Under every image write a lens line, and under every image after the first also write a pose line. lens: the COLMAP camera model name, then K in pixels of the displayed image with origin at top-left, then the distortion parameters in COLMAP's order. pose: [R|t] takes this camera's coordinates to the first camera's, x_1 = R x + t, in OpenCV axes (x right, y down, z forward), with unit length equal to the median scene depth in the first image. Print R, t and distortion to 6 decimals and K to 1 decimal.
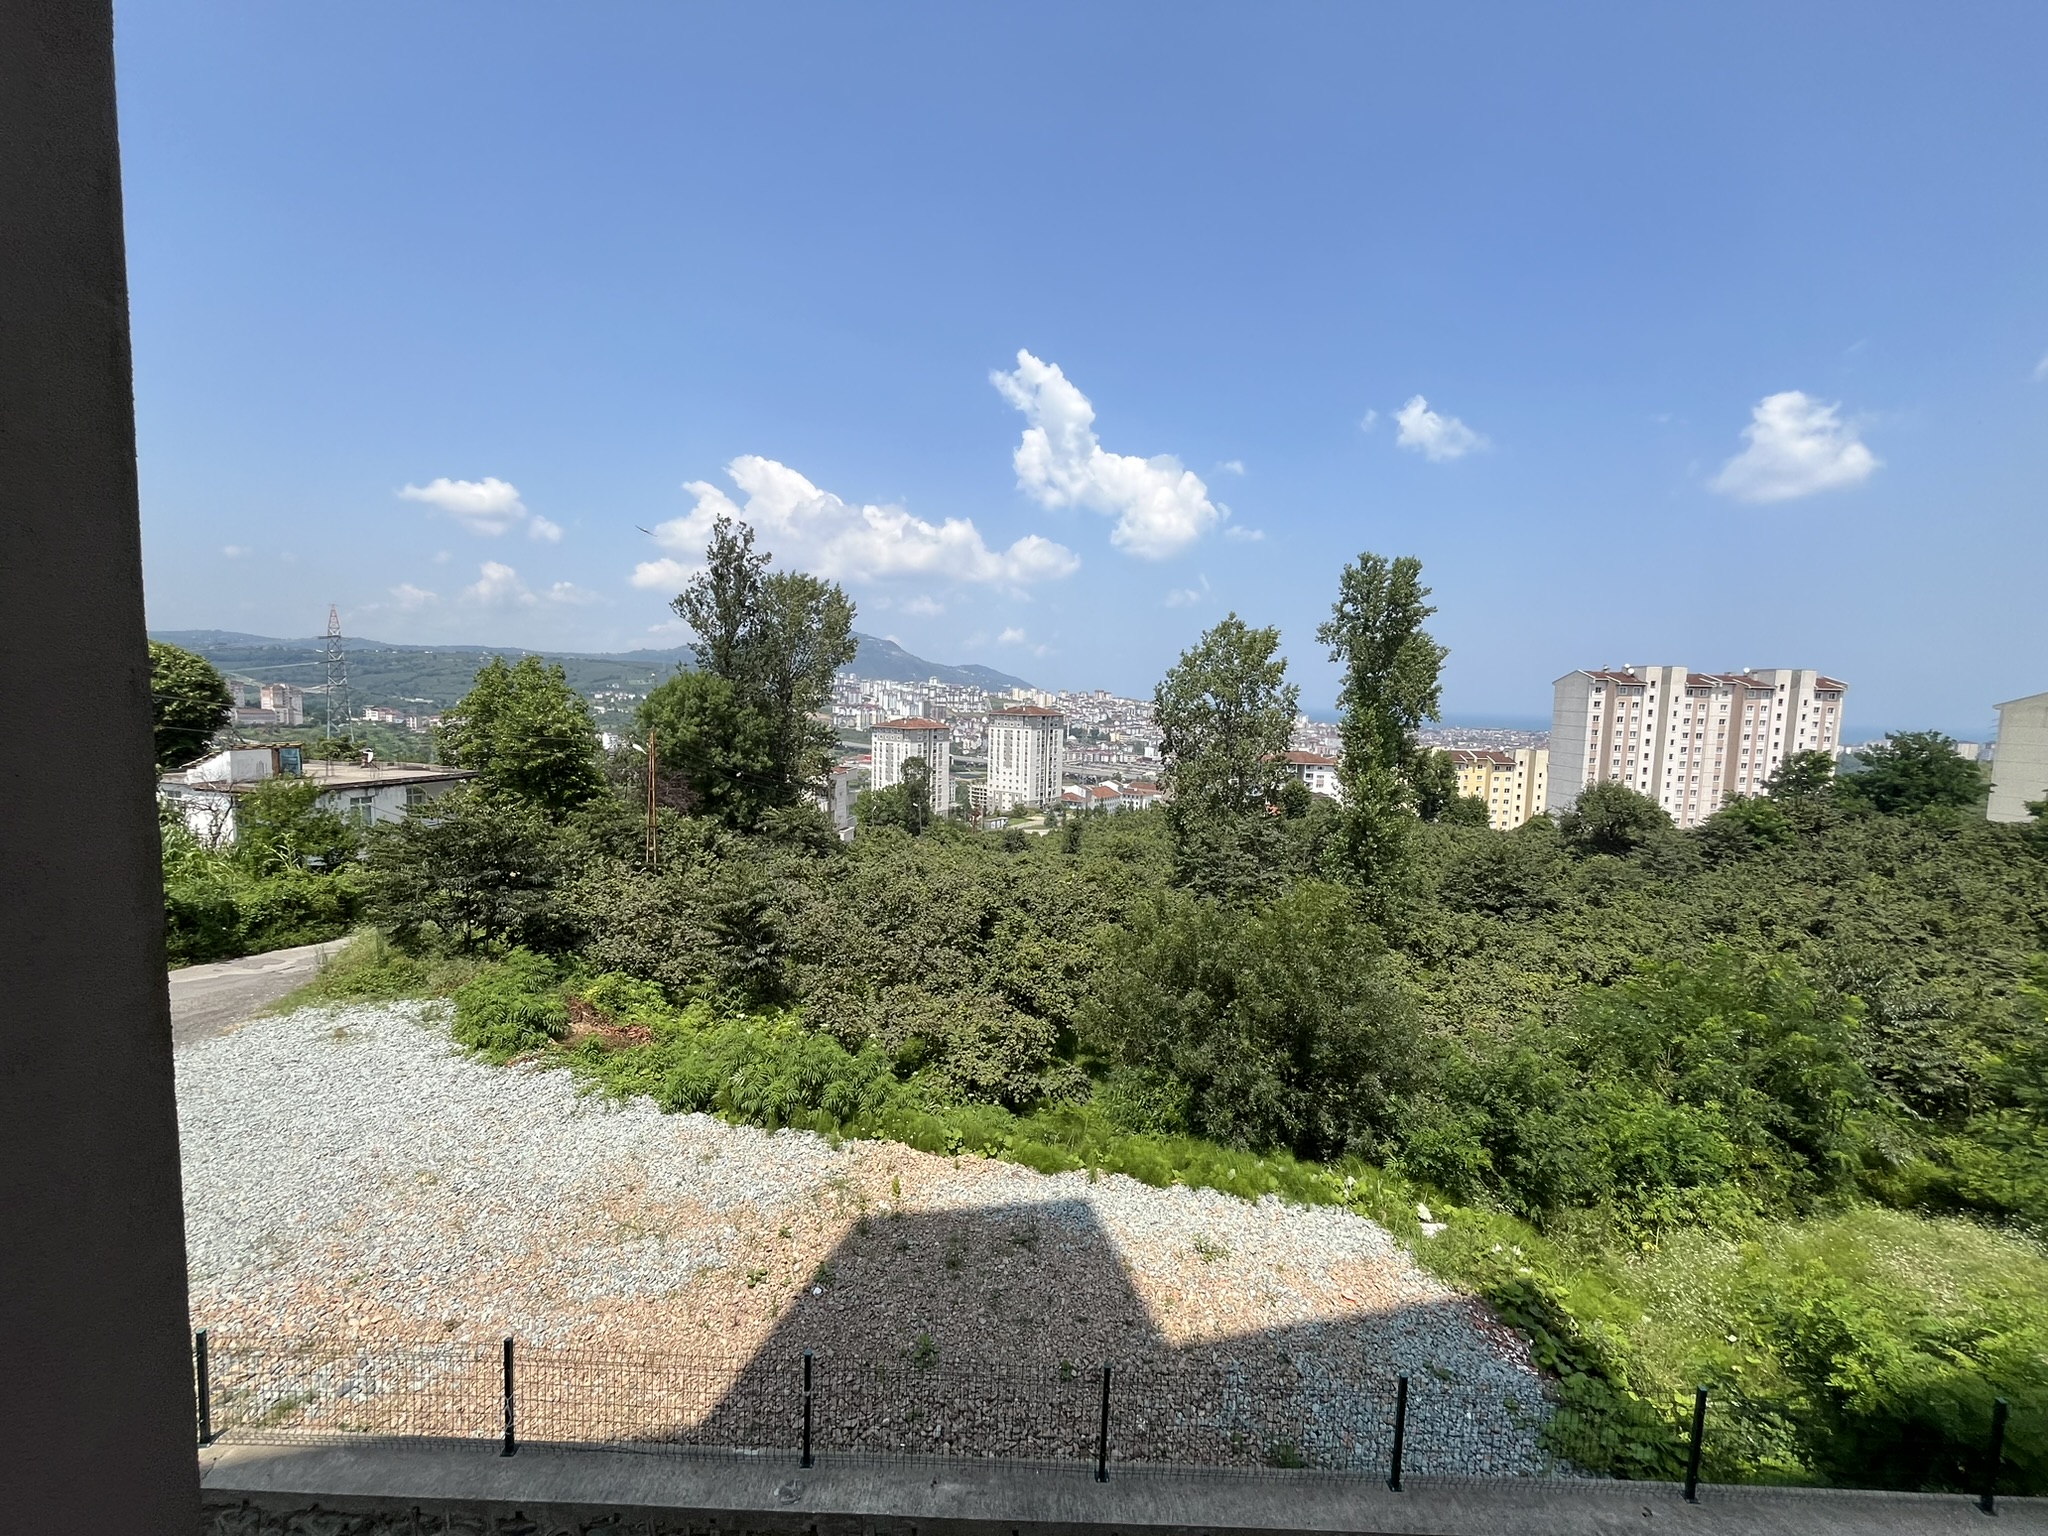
lens RADIAL K [[828.3, 0, 1018.5], [0, 828.3, 770.2], [0, 0, 1]] dist [-0.000848, -0.000270]
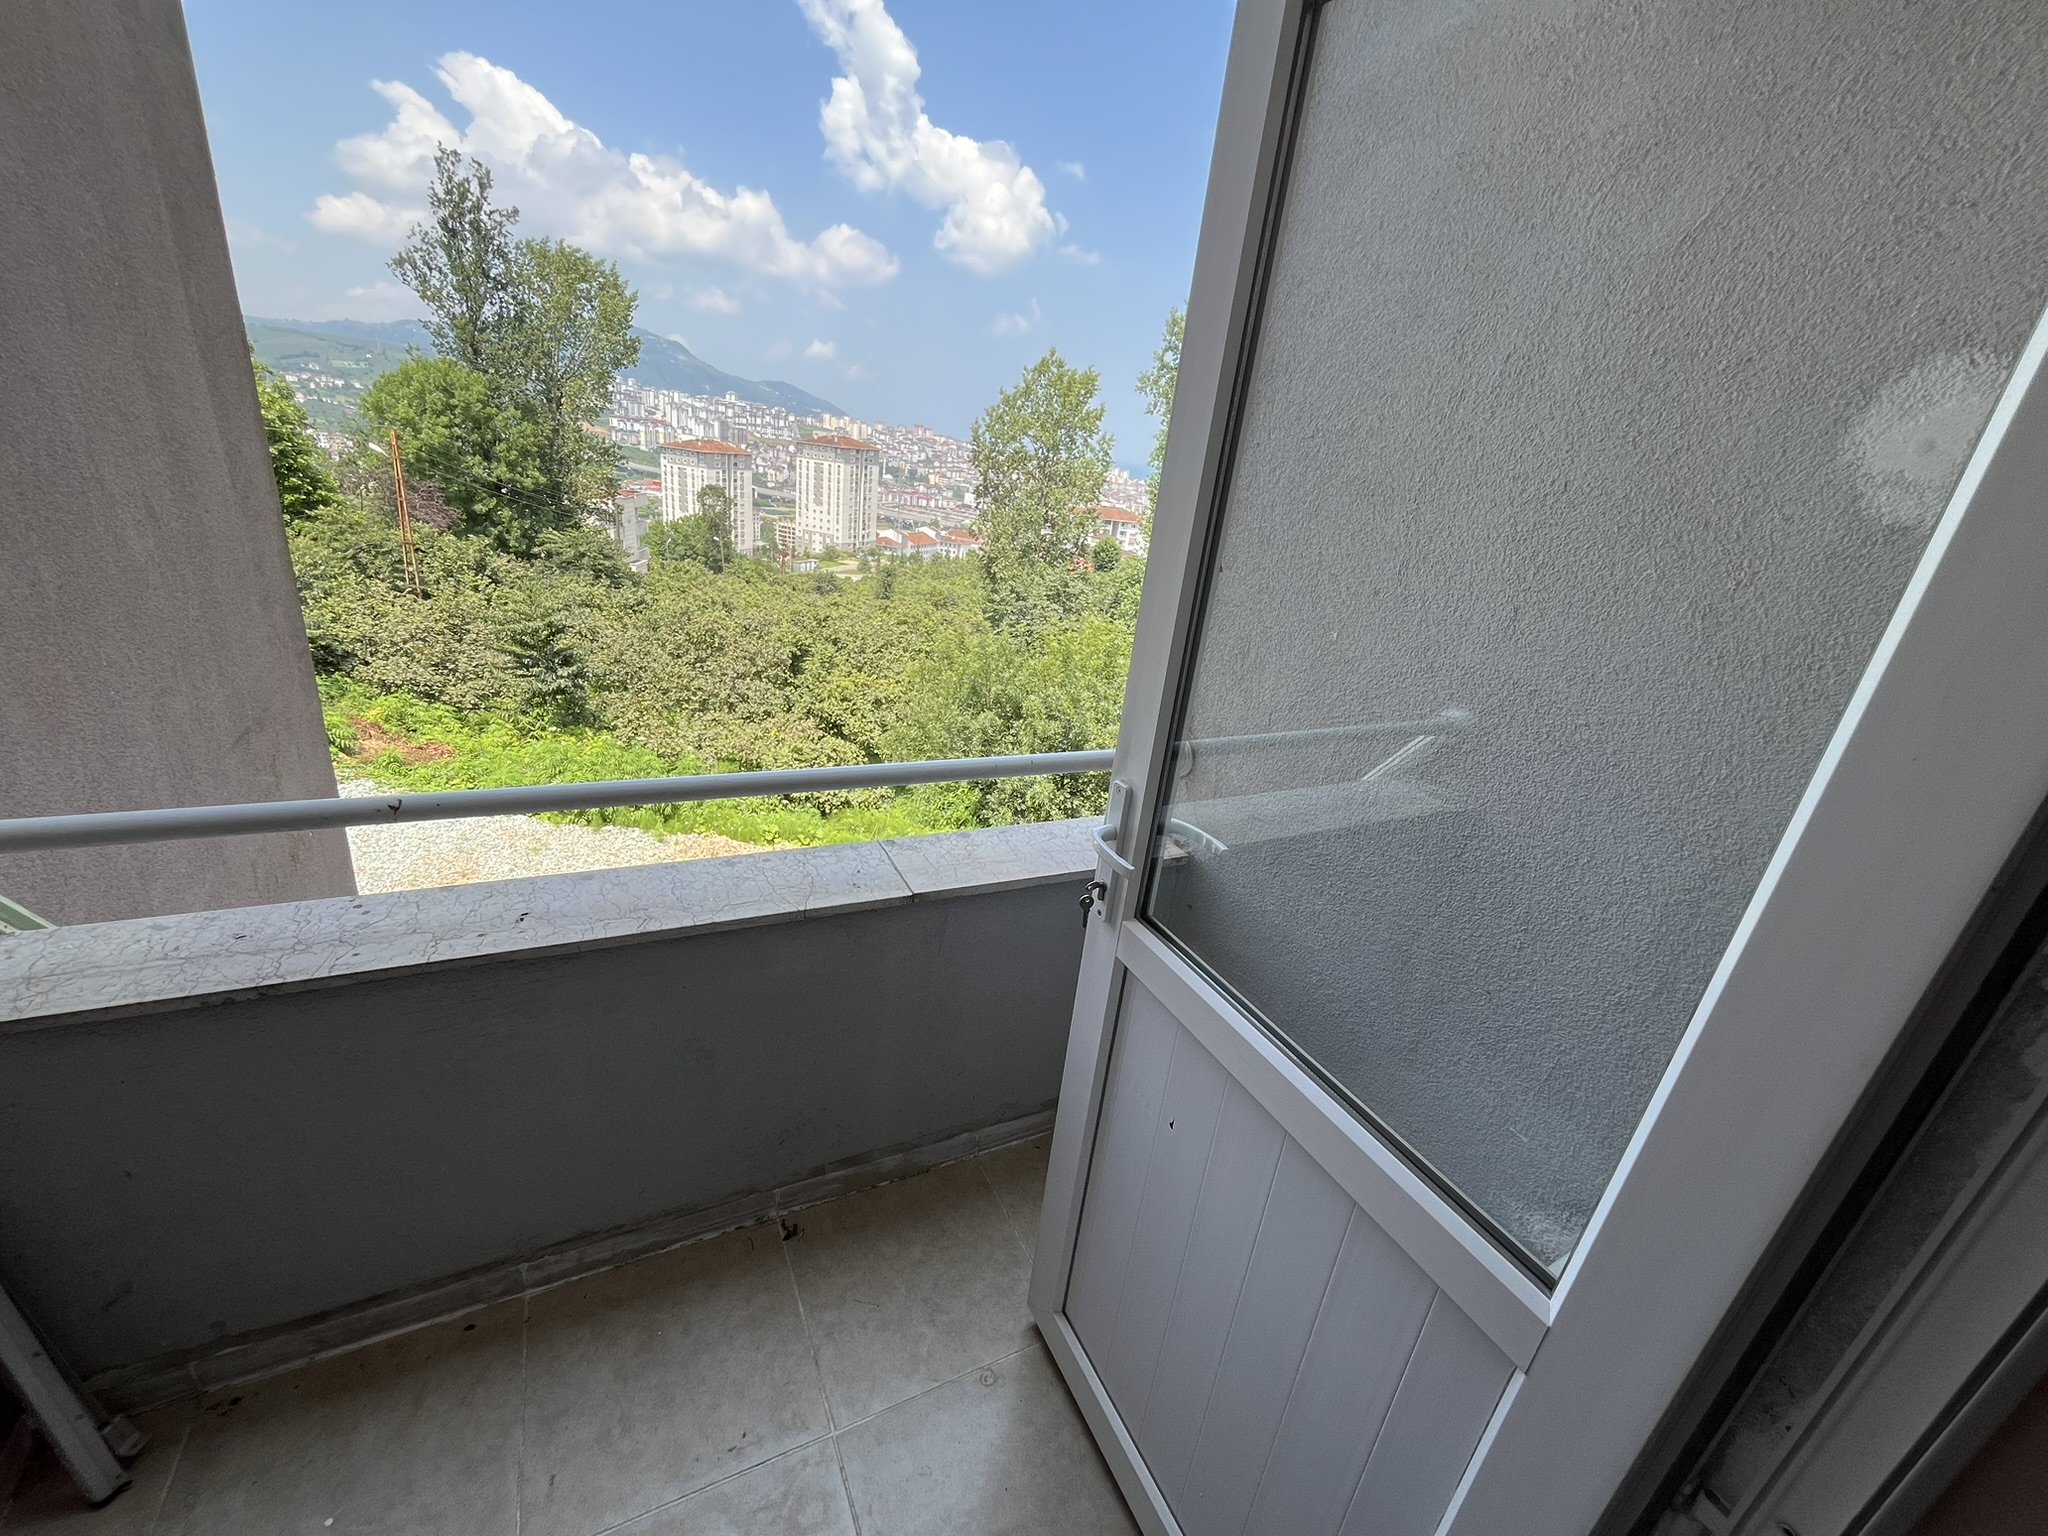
lens RADIAL K [[825.6, 0, 1016.7], [0, 825.6, 770.5], [0, 0, 1]] dist [0.001517, -0.003266]
pose [[0.975638, -0.004320, 0.219346, 0.000934], [-0.060656, 0.955523, 0.288612, 0.003550], [-0.210837, -0.294885, 0.931982, -0.026636]]
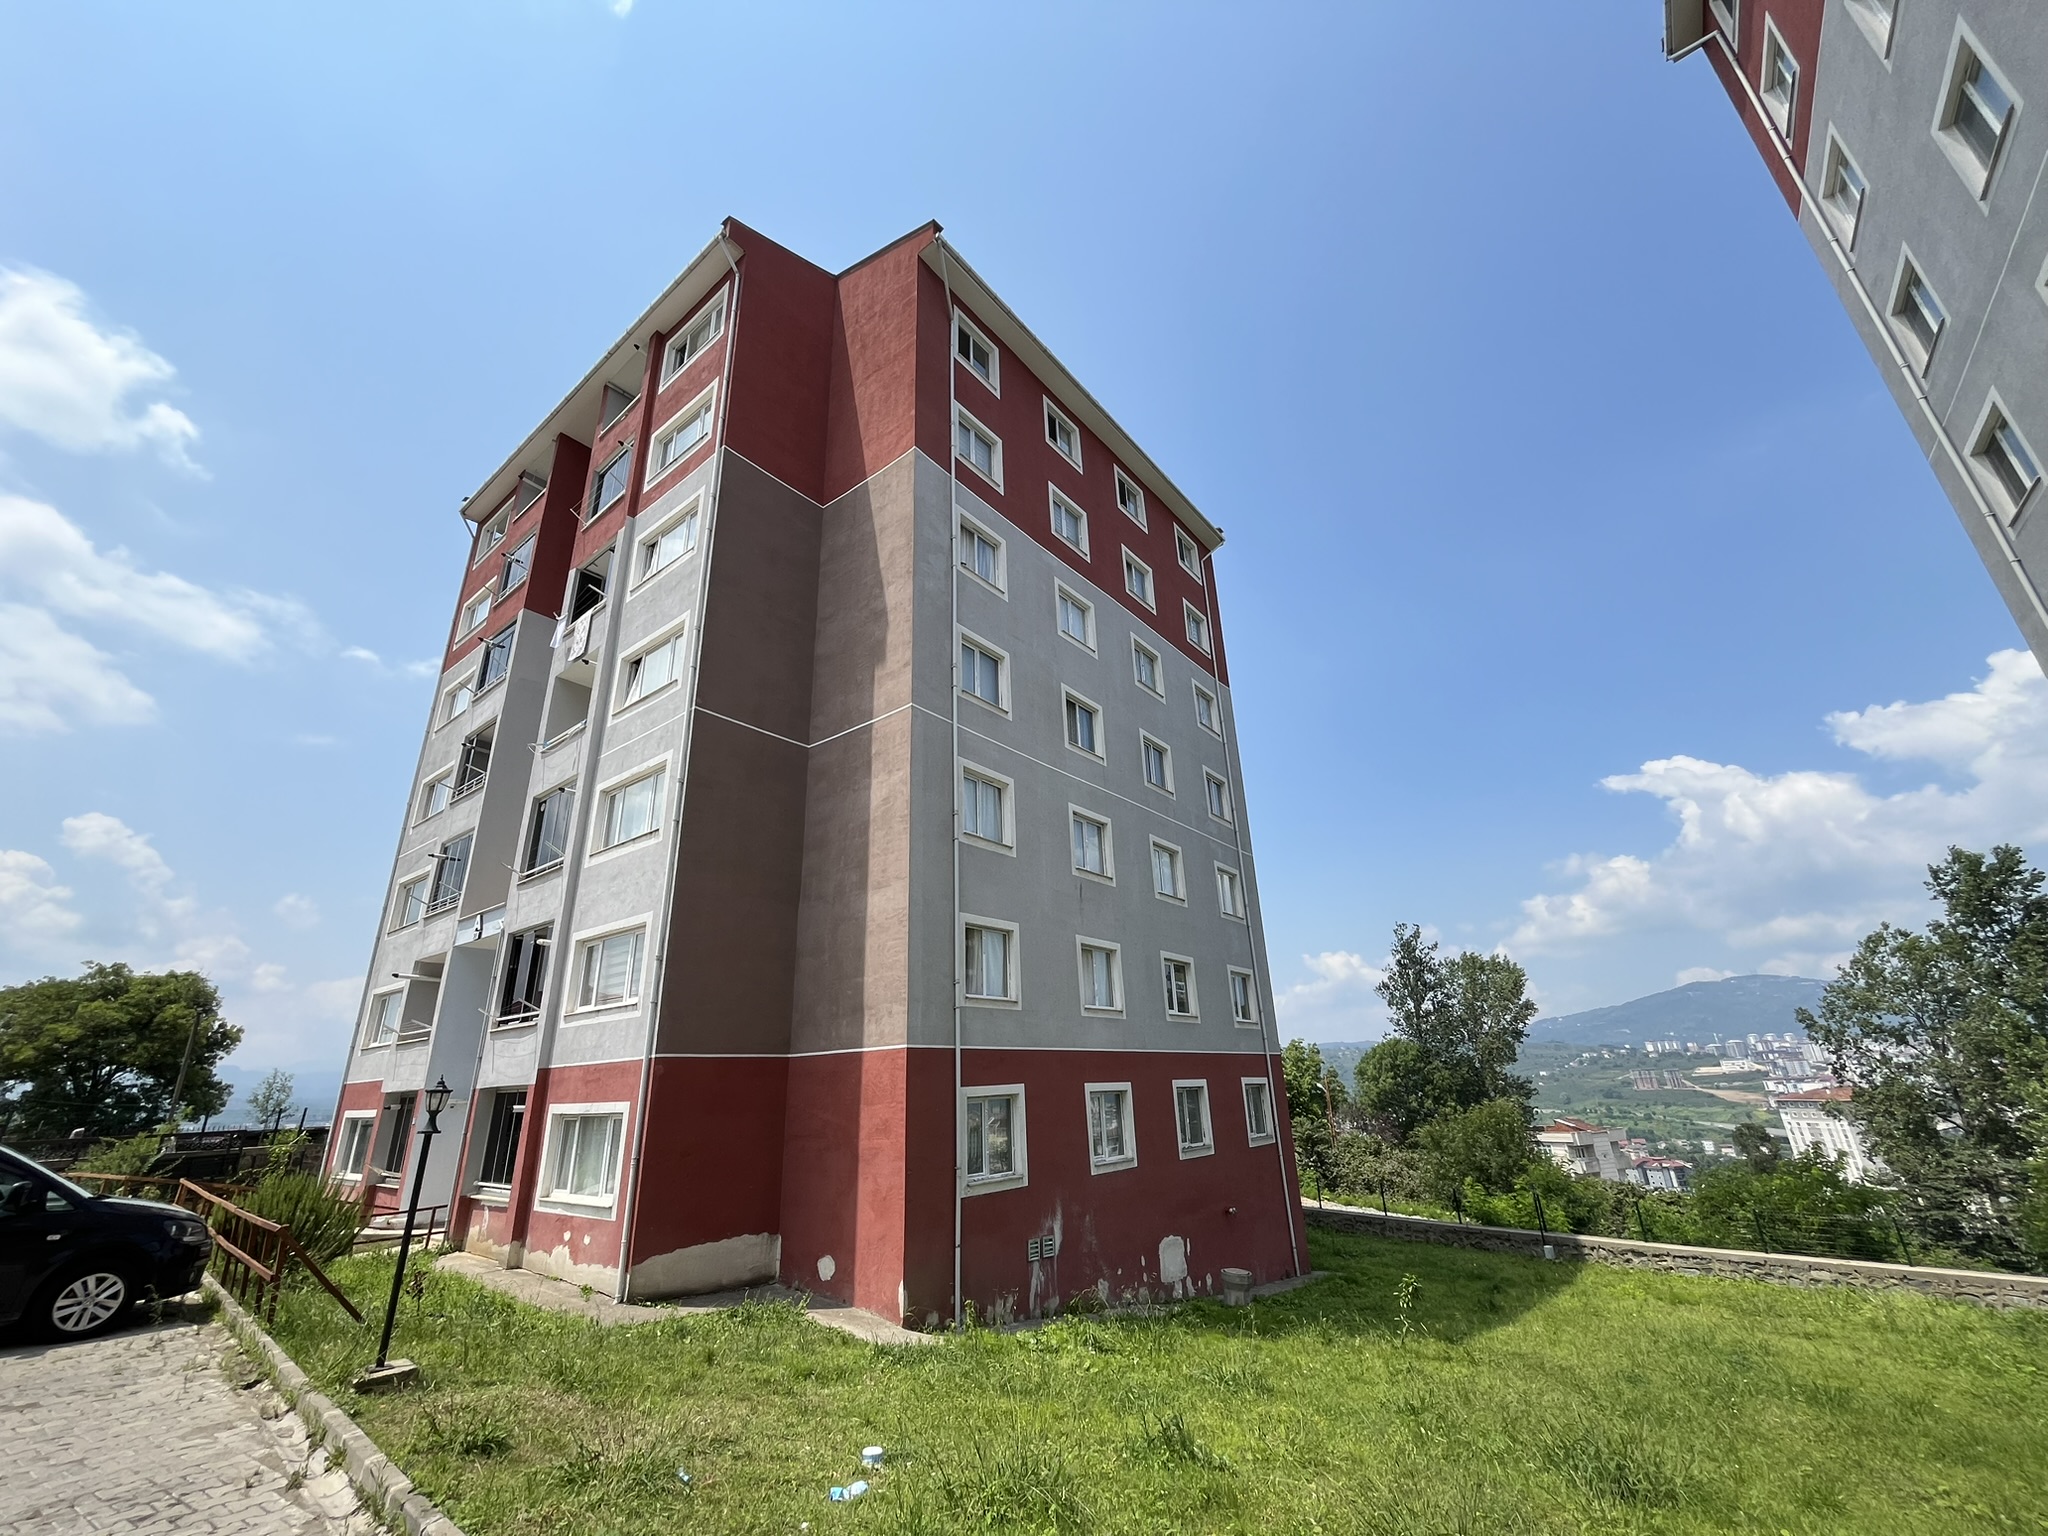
lens RADIAL K [[825.6, 0, 1016.7], [0, 825.6, 770.5], [0, 0, 1]] dist [0.001517, -0.003266]
pose [[0.605898, -0.331148, -0.723345, 0.385396], [-0.017435, 0.903502, -0.428228, 0.080300], [0.795351, 0.272074, 0.541657, -0.382922]]
